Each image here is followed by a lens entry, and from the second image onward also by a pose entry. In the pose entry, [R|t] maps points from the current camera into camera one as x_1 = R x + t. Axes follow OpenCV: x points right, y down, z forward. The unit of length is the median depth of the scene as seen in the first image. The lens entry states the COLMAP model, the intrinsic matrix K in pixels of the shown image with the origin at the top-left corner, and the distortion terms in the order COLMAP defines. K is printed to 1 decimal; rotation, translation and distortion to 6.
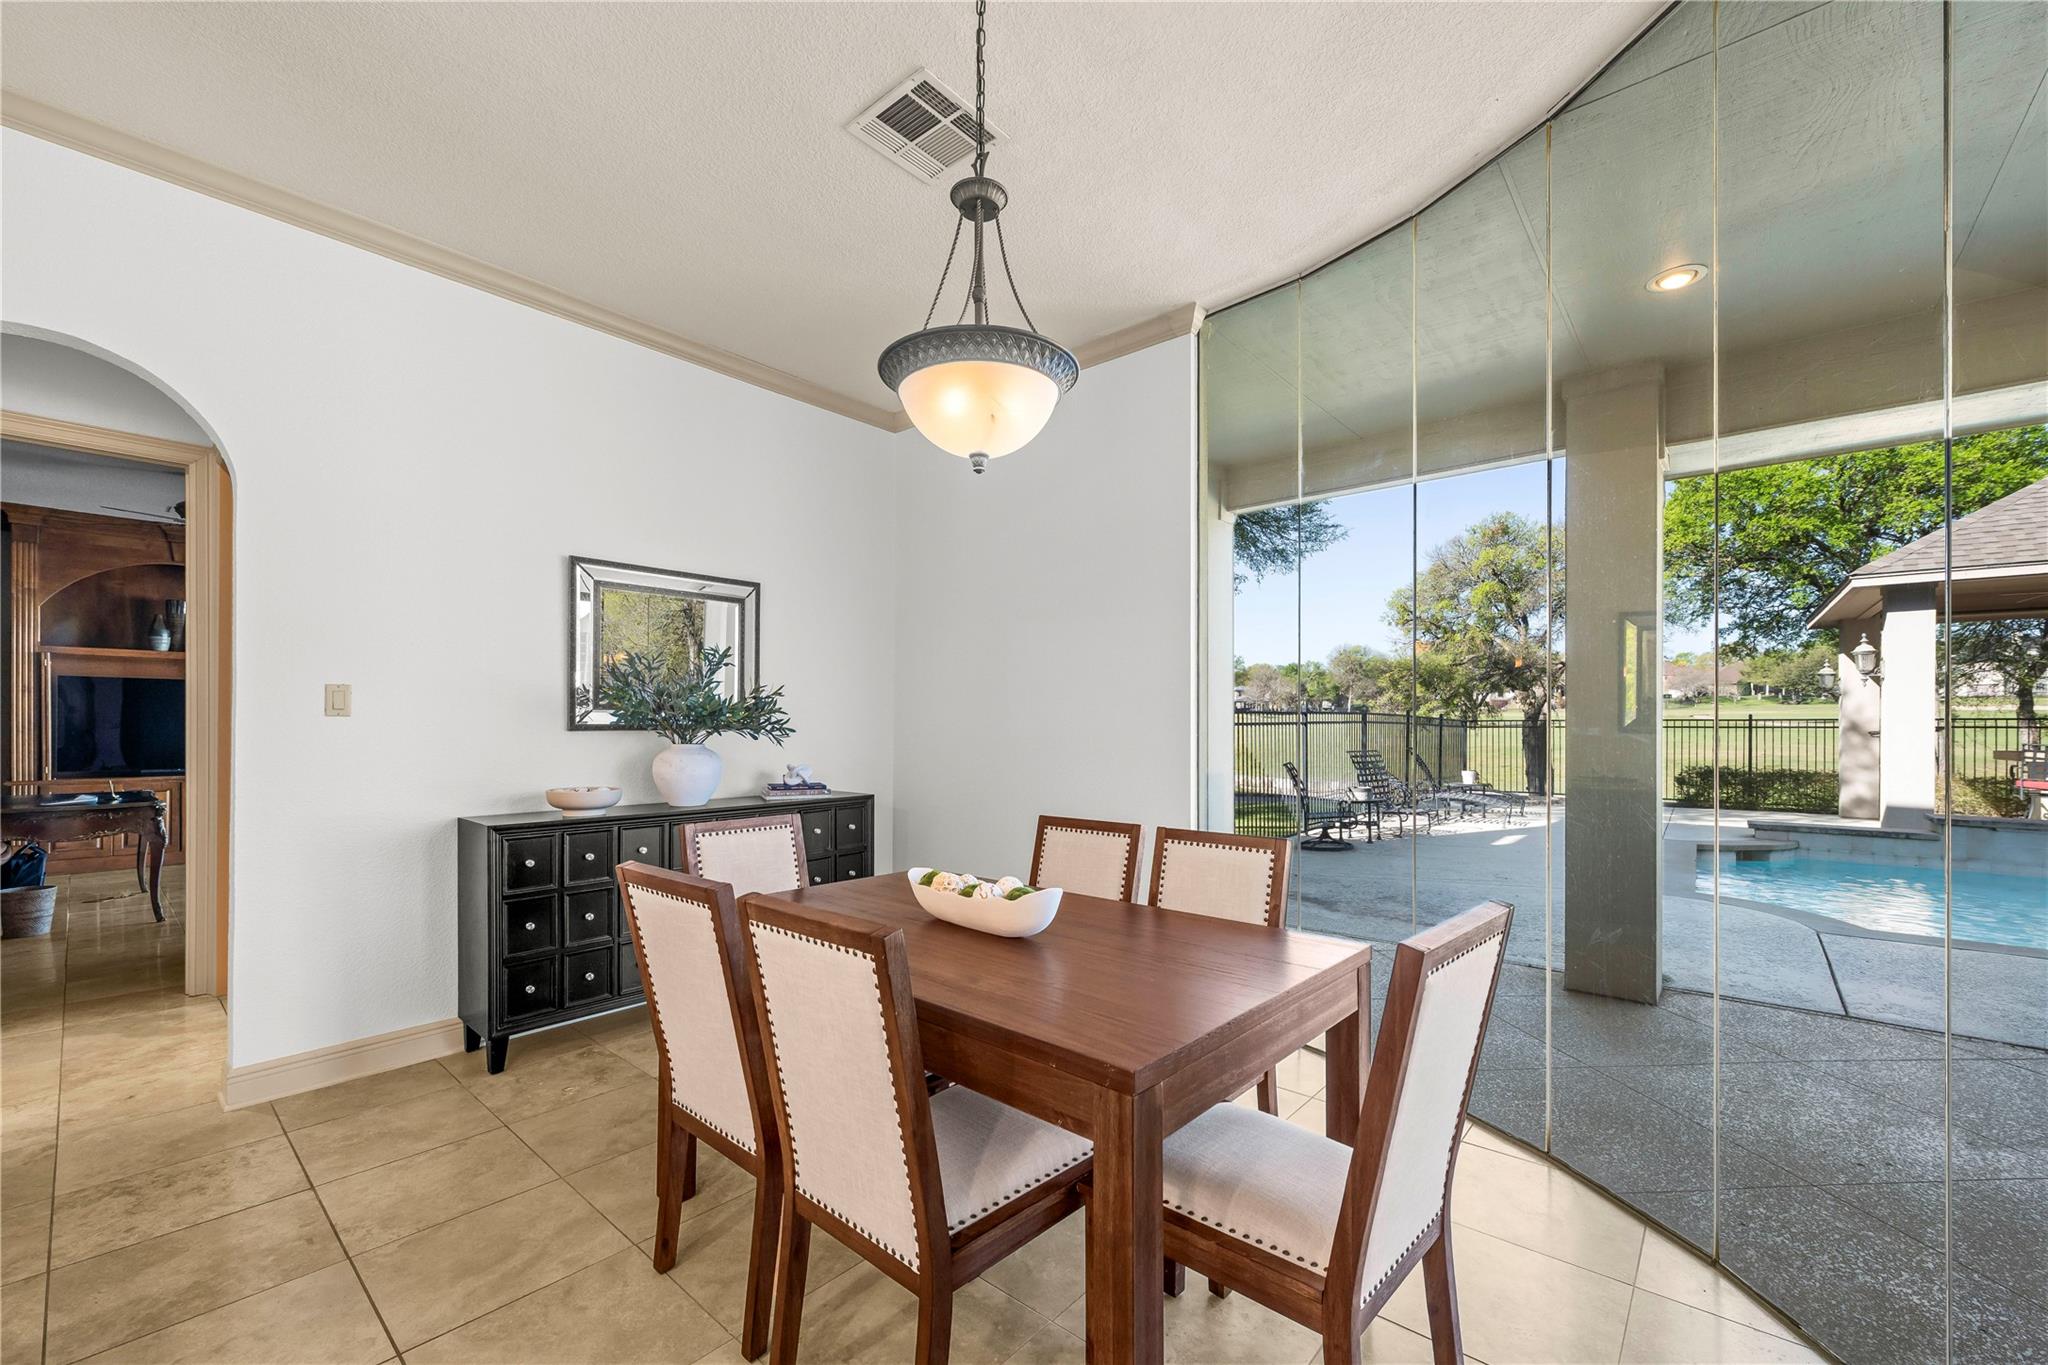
lens RADIAL K [[830.9, 0, 1019.5], [0, 830.9, 727.7], [0, 0, 1]] dist [0.013595, 0.000008]
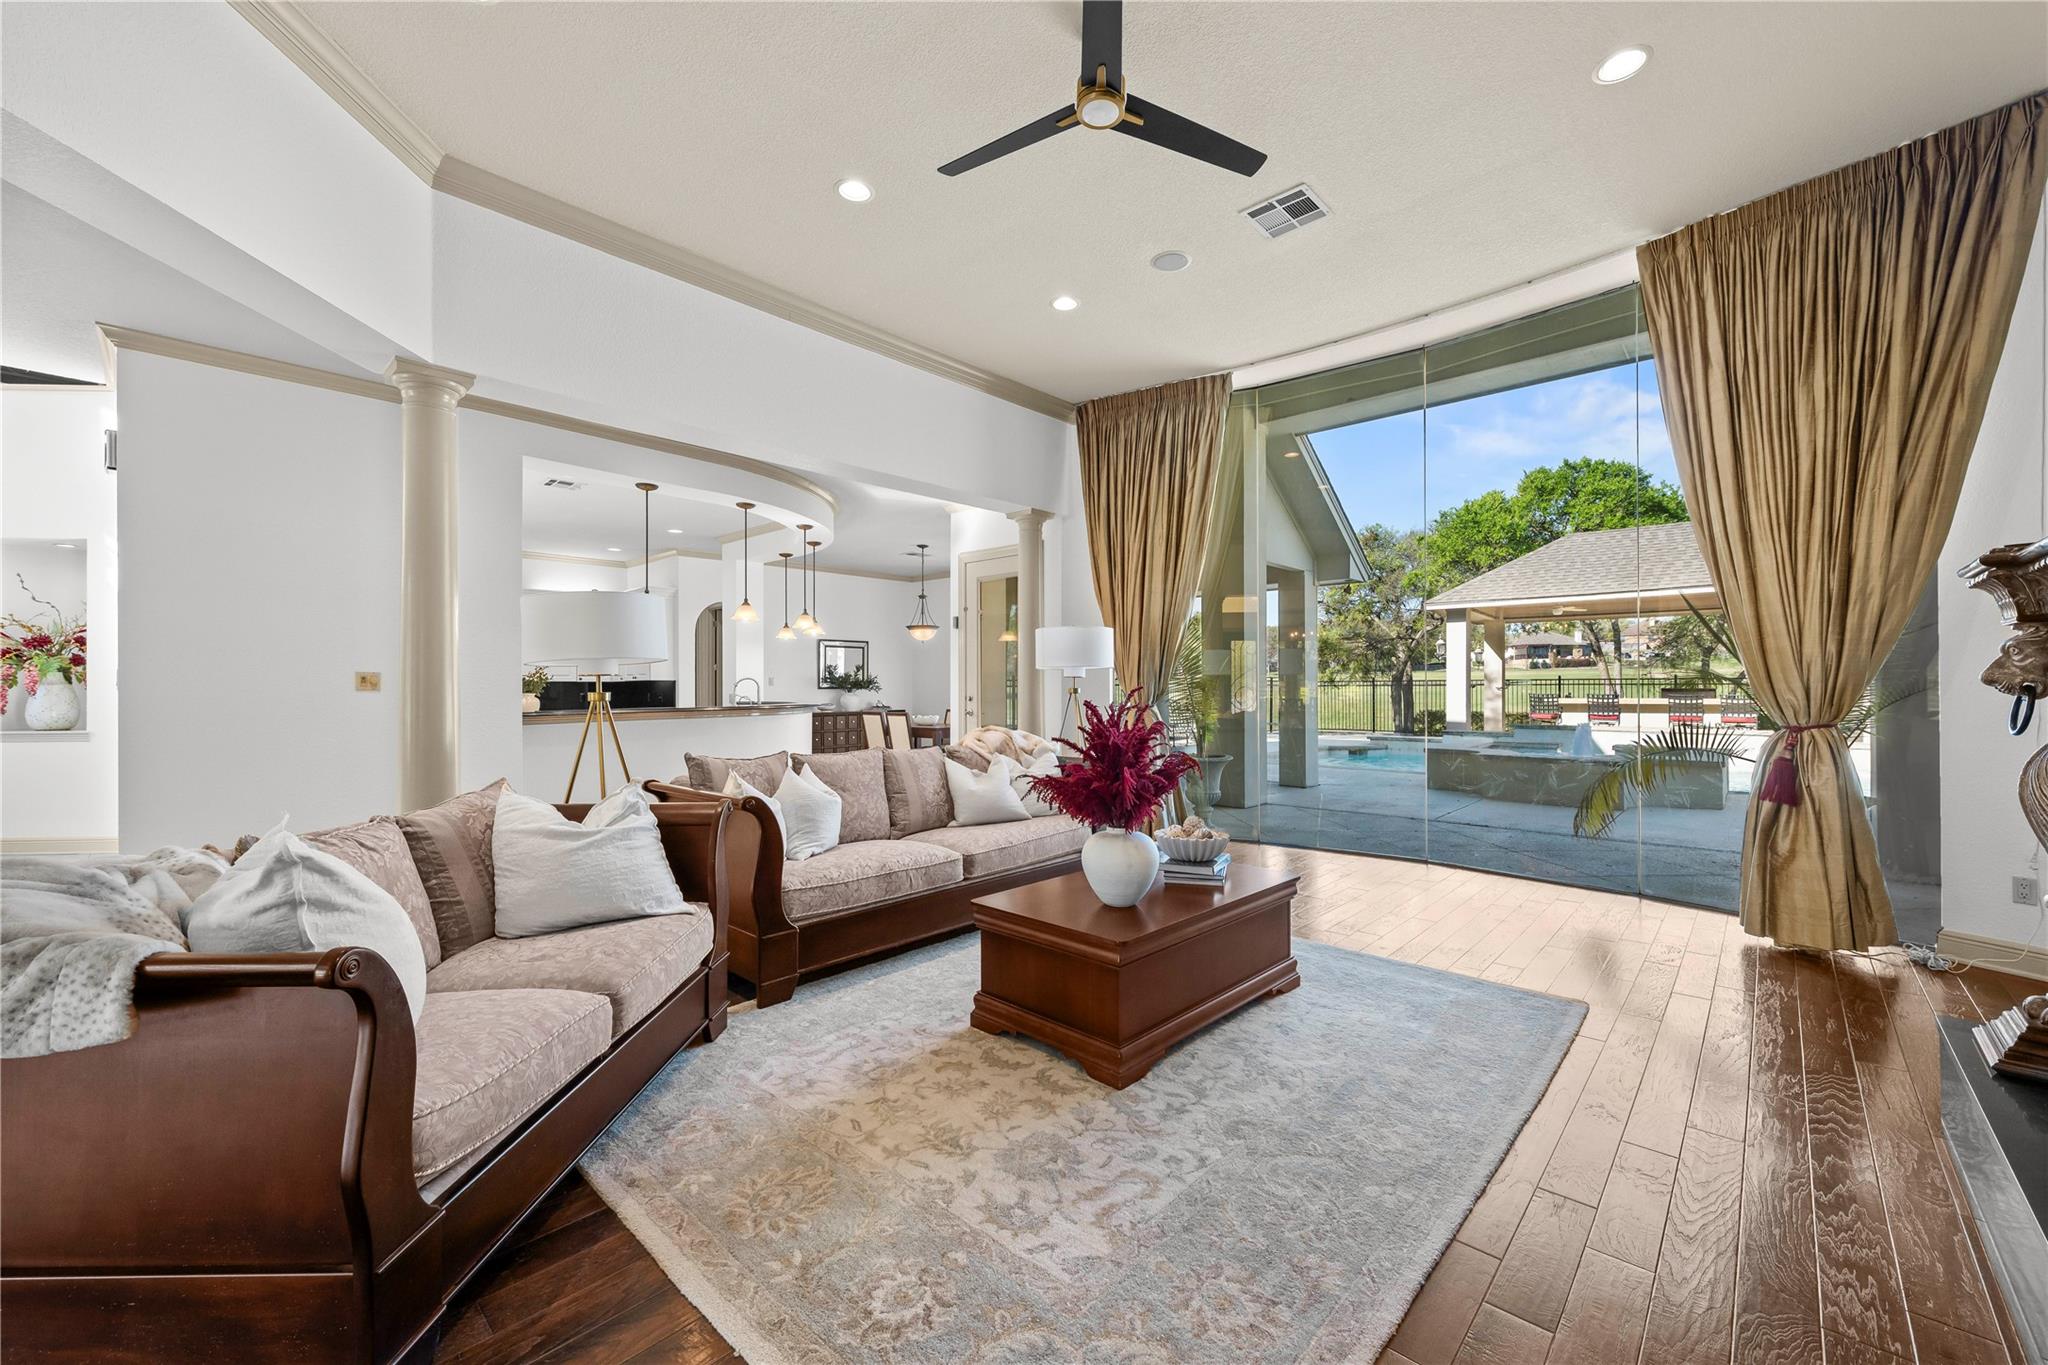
lens RADIAL K [[828.1, 0, 1024.0], [0, 828.1, 682.5], [0, 0, 1]] dist [-0.000343, 0.000001]
pose [[0.999673, -0.005695, -0.024914, 0.390608], [0.005512, 0.999957, -0.007393, 0.006240], [0.024955, 0.007253, 0.999662, -2.335853]]
